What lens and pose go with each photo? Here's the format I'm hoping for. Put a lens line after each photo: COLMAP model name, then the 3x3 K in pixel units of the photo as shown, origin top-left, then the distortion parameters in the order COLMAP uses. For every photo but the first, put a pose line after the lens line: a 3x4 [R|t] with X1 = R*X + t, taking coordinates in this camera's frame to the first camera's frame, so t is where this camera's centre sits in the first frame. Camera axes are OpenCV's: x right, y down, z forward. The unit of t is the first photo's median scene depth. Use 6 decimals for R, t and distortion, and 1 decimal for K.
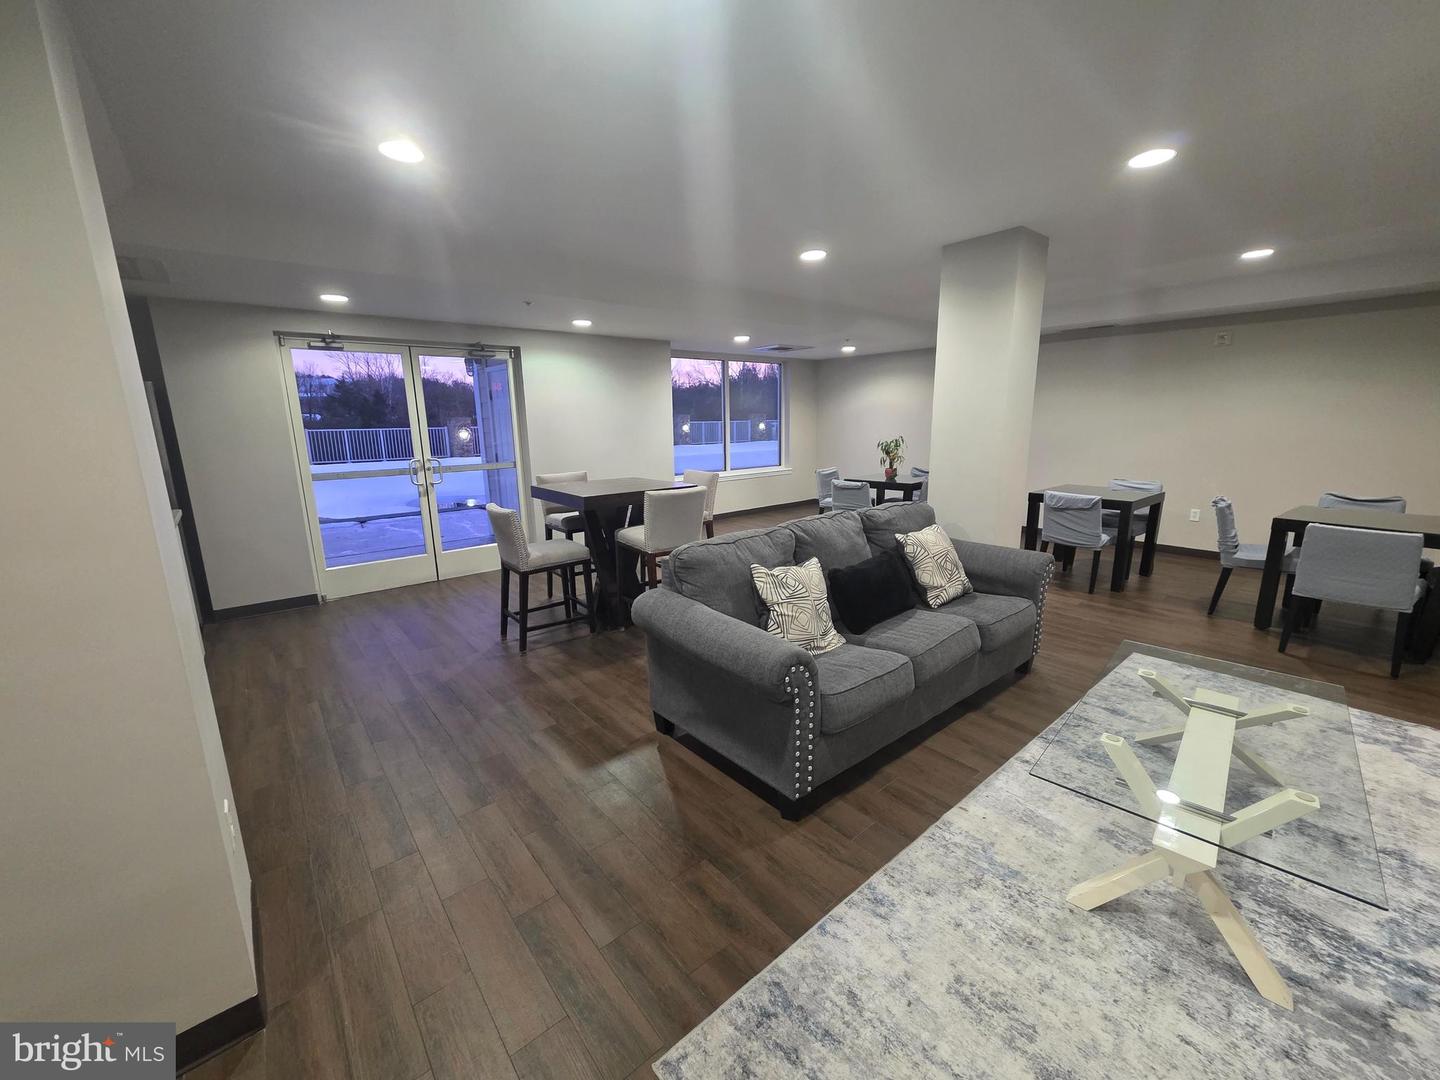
lens RADIAL K [[569.8, 0, 717.6], [0, 569.8, 537.0], [0, 0, 1]] dist [0.000788, 0.000937]
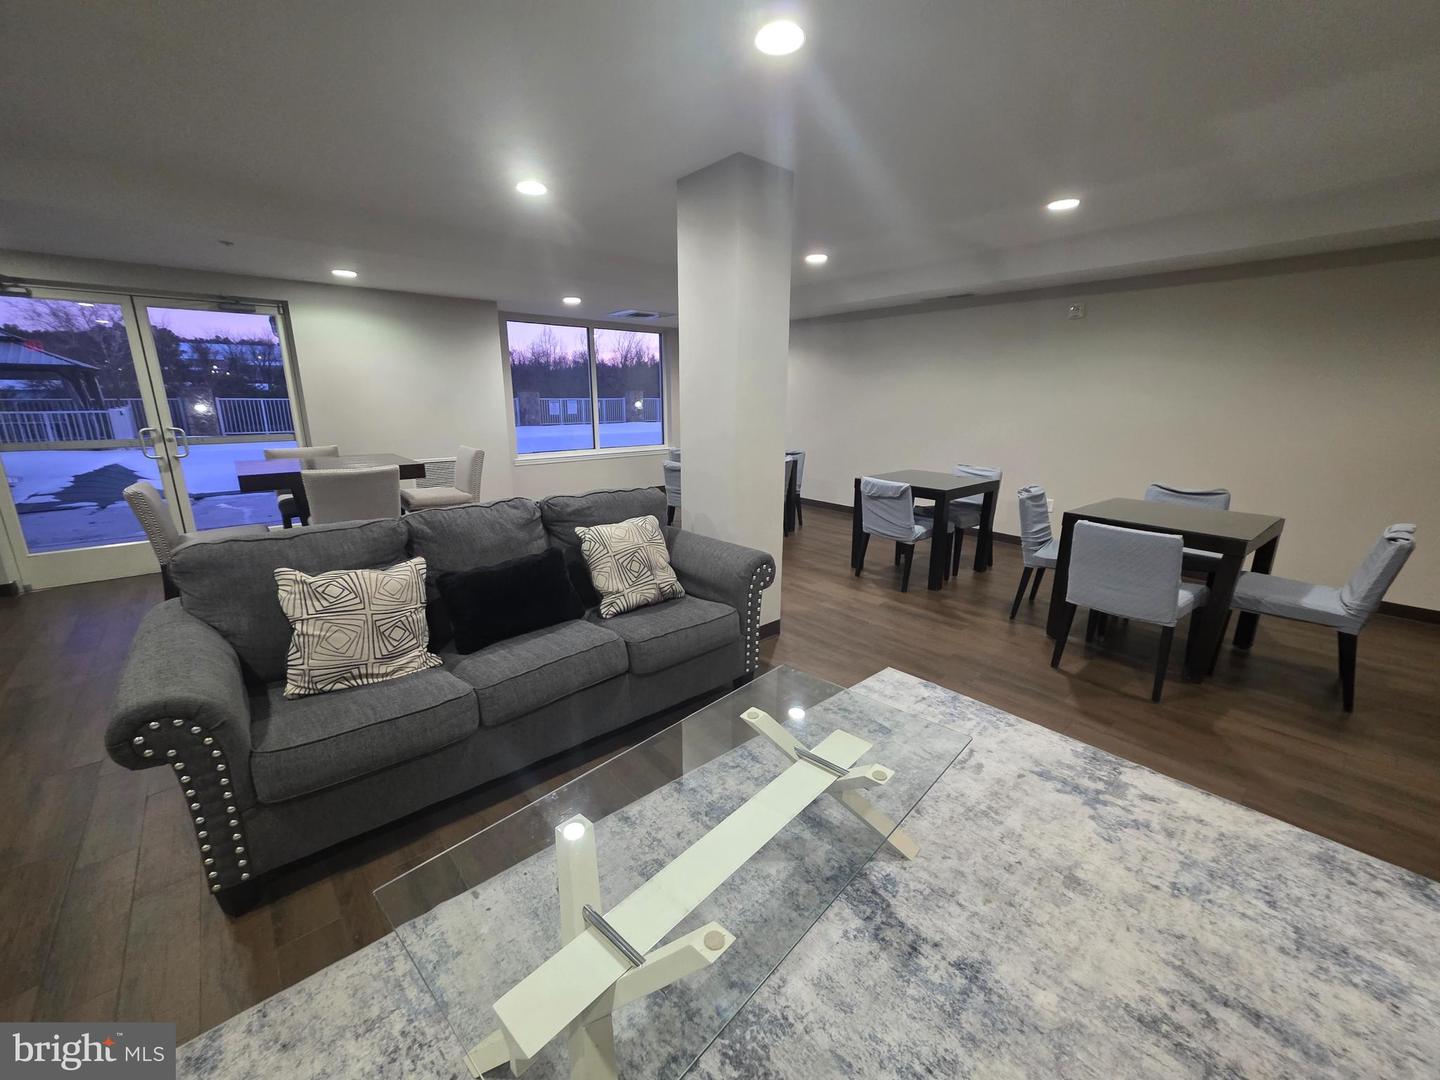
lens RADIAL K [[569.8, 0, 720.4], [0, 569.8, 536.9], [0, 0, 1]] dist [0.000788, 0.000937]
pose [[0.999528, 0.012347, 0.028130, 0.481247], [-0.013348, 0.999275, 0.035667, -0.022571], [-0.027669, -0.036026, 0.998968, 0.161394]]
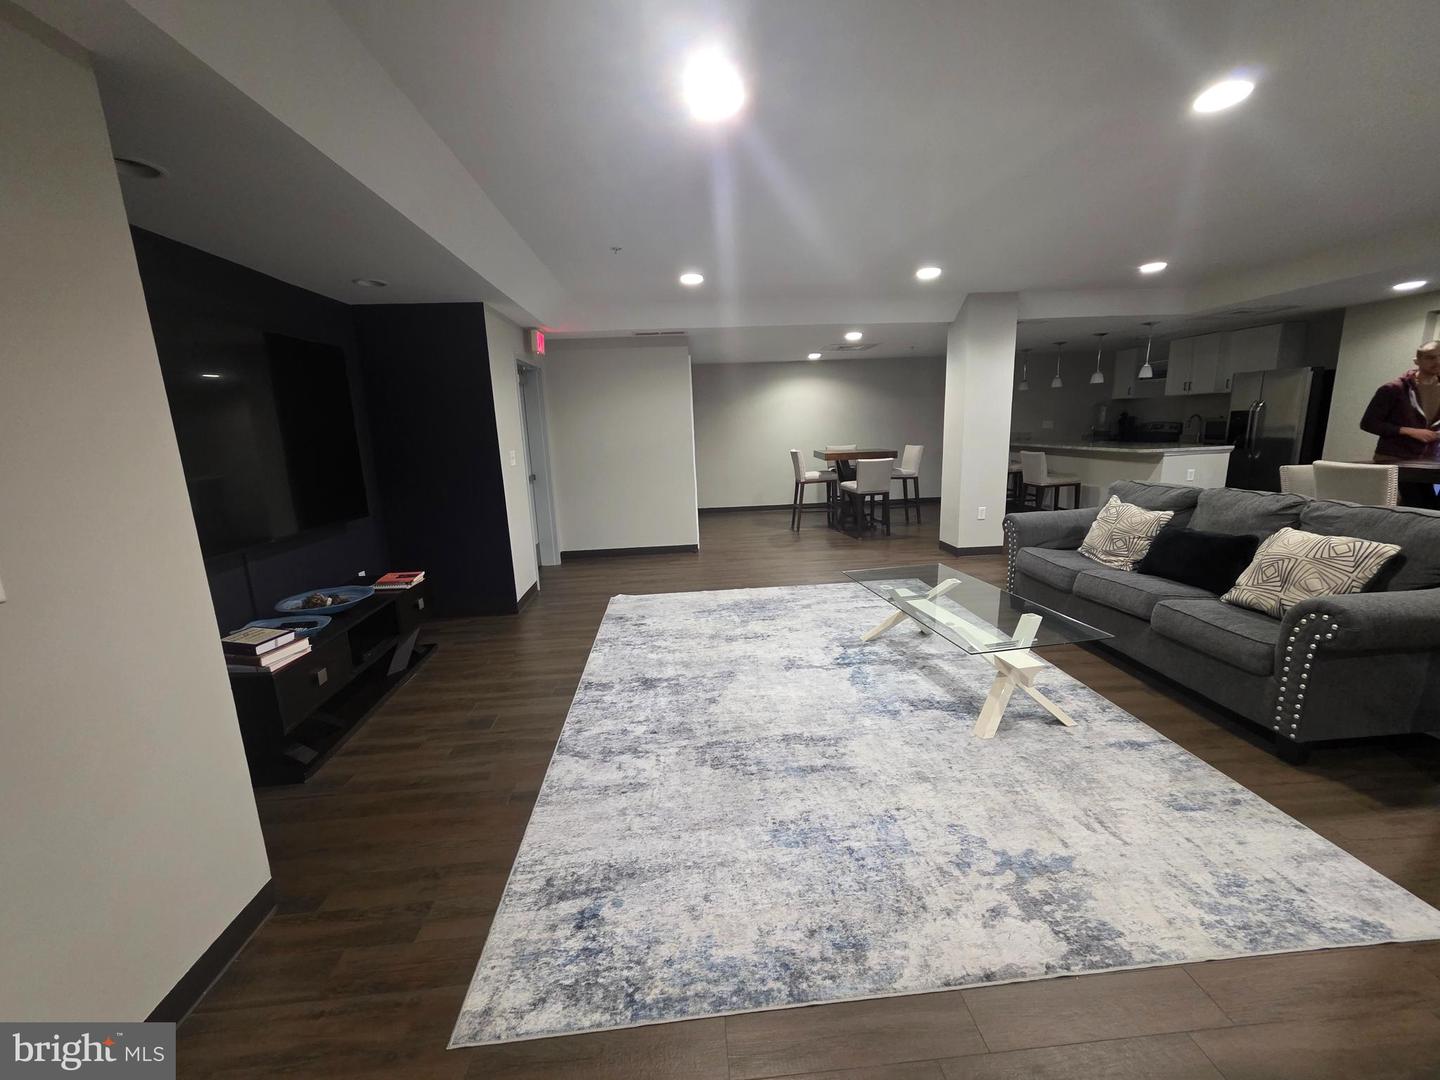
lens RADIAL K [[569.8, 0, 714.1], [0, 569.8, 538.5], [0, 0, 1]] dist [0.000788, 0.000937]
pose [[-0.583598, 0.196437, -0.787925, 1.451680], [-0.125553, 0.936805, 0.326548, -0.157041], [0.802278, 0.289499, -0.522054, 0.732916]]
